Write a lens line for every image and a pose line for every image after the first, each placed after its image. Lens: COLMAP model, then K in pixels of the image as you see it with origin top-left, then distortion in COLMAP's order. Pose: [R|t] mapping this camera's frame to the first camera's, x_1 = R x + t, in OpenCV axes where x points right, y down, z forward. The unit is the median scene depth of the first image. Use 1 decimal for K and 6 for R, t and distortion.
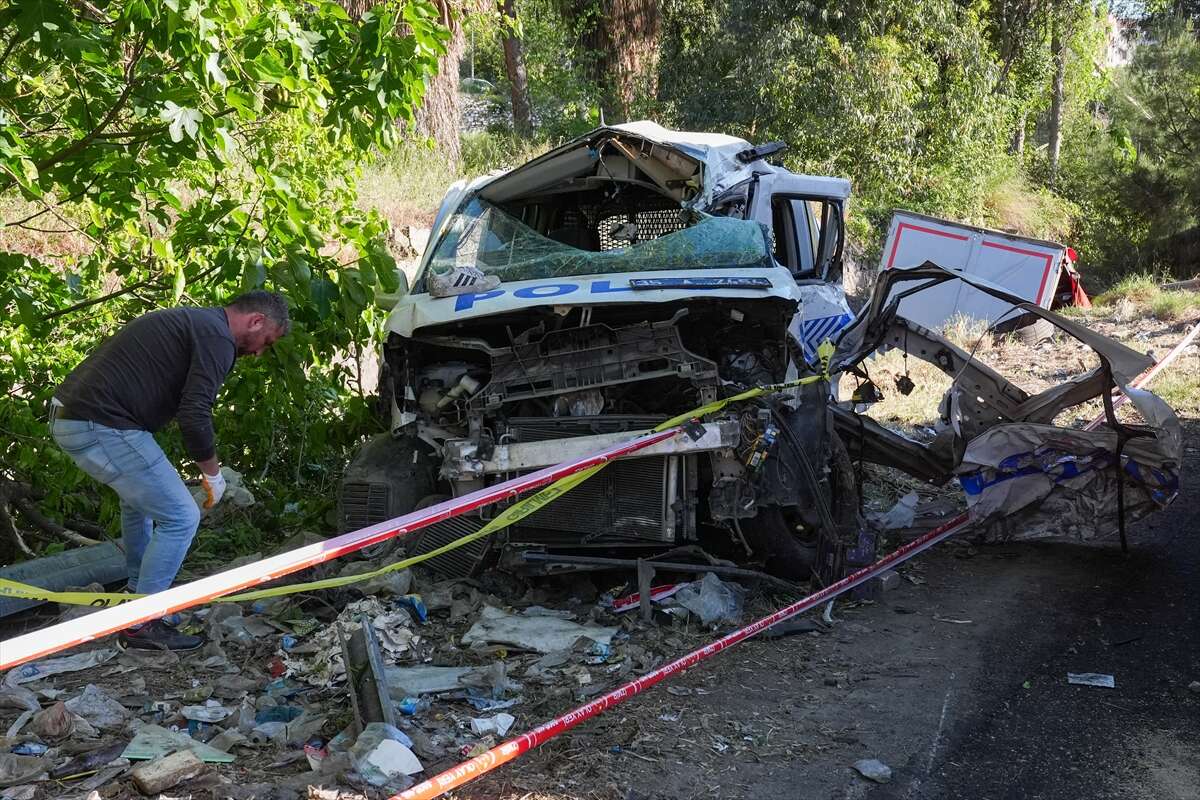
lens RADIAL K [[1826.5, 0, 626.1], [0, 1826.5, 396.6], [0, 0, 1]] dist [0.079791, 0.126101]
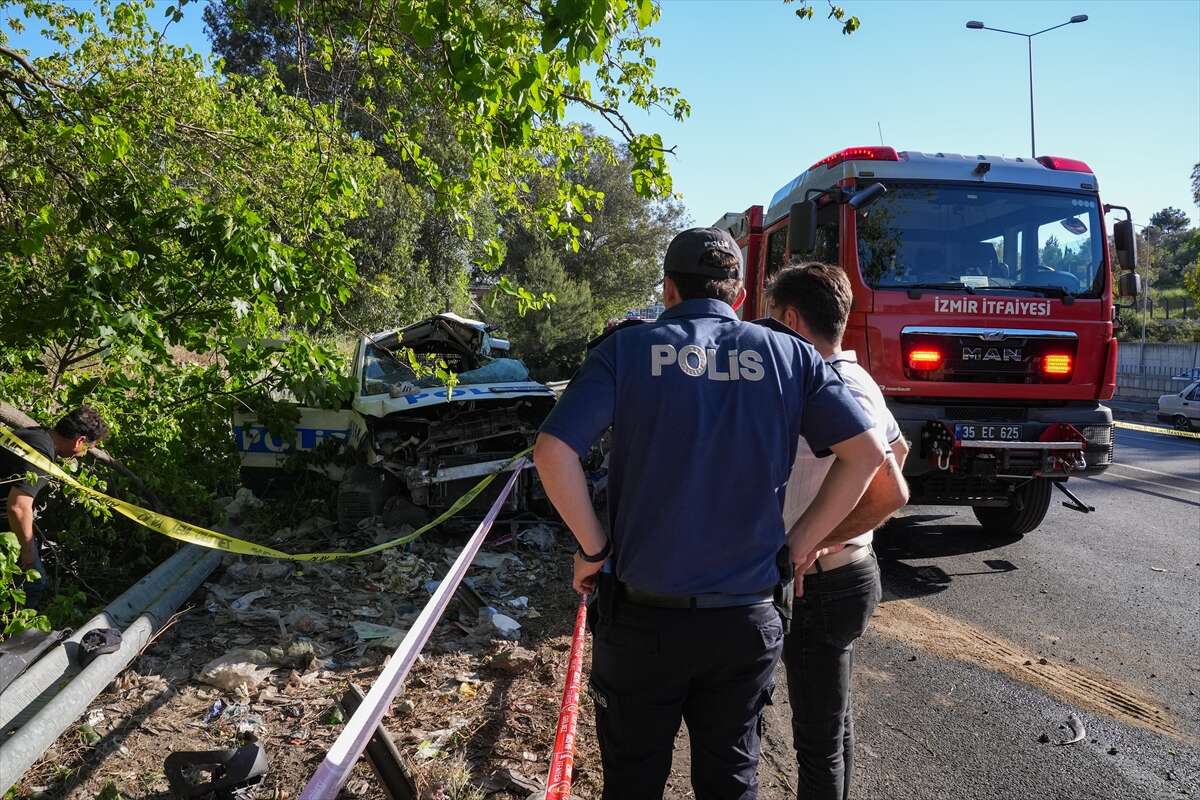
lens RADIAL K [[835.9, 0, 594.5], [0, 835.9, 400.6], [0, 0, 1]] dist [-0.141921, 0.108794]
pose [[0.896230, -0.014103, 0.443366, -0.281095], [0.034262, 0.998709, -0.037490, -0.008104], [-0.442265, 0.048790, 0.895556, 0.077571]]
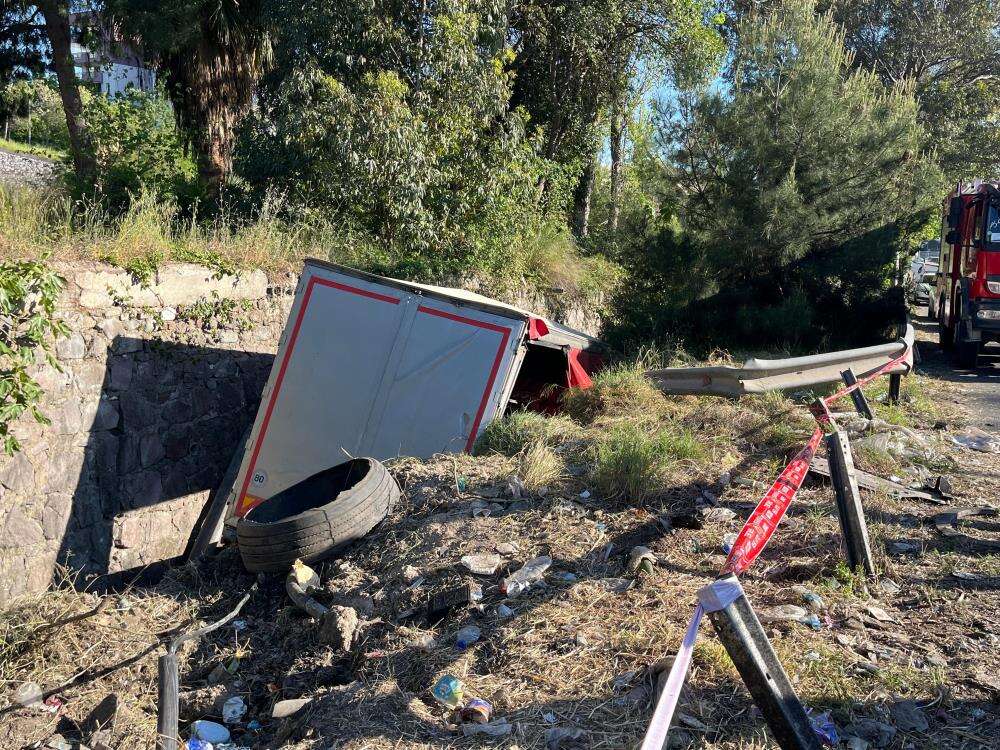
lens RADIAL K [[864.4, 0, 538.6], [0, 864.4, 371.0], [0, 0, 1]] dist [0.067814, -0.010879]
pose [[0.997267, 0.013280, 0.072678, 0.692677], [-0.013941, 0.999866, 0.008594, -0.201139], [-0.072554, -0.009584, 0.997318, 2.106179]]
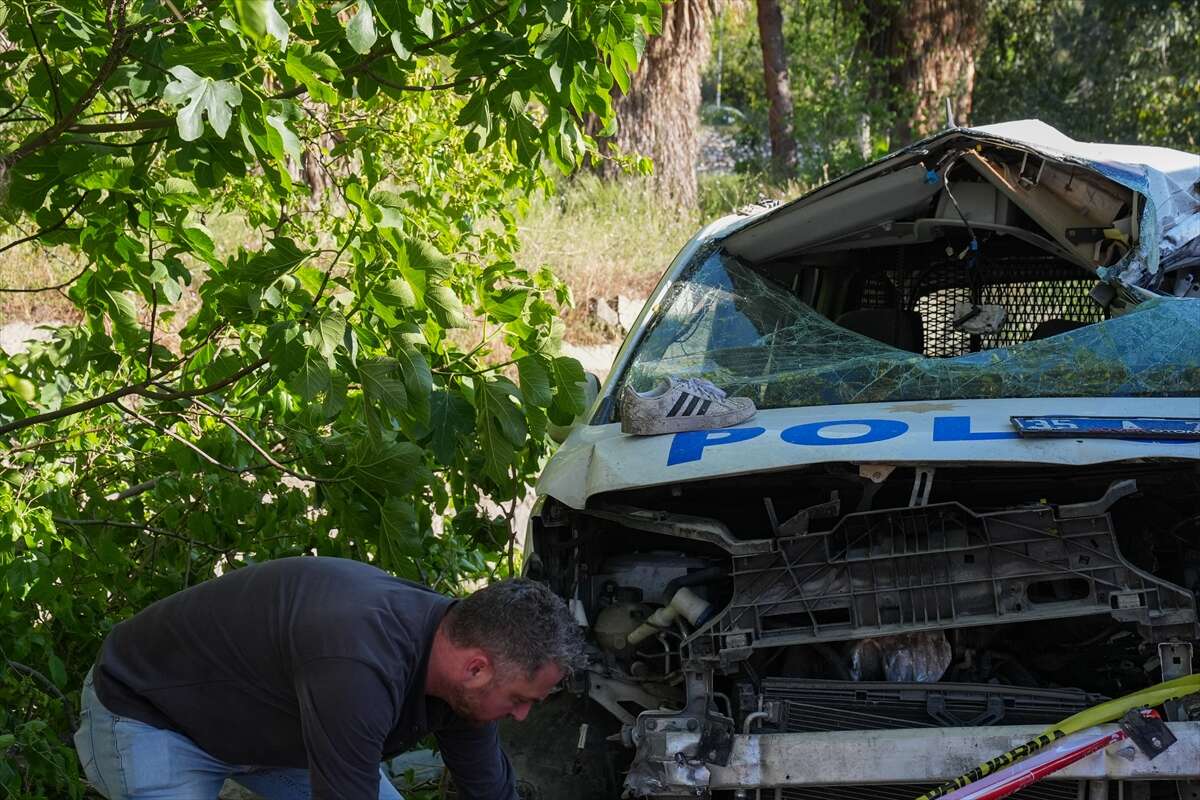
lens RADIAL K [[2304.2, 0, 585.7], [0, 2304.2, 394.0], [0, 0, 1]] dist [0.316398, 0.163609]
pose [[0.990215, 0.034561, -0.135200, -0.025031], [-0.041352, 0.998003, -0.047747, -0.030637], [0.133280, 0.052871, 0.989667, 0.303534]]
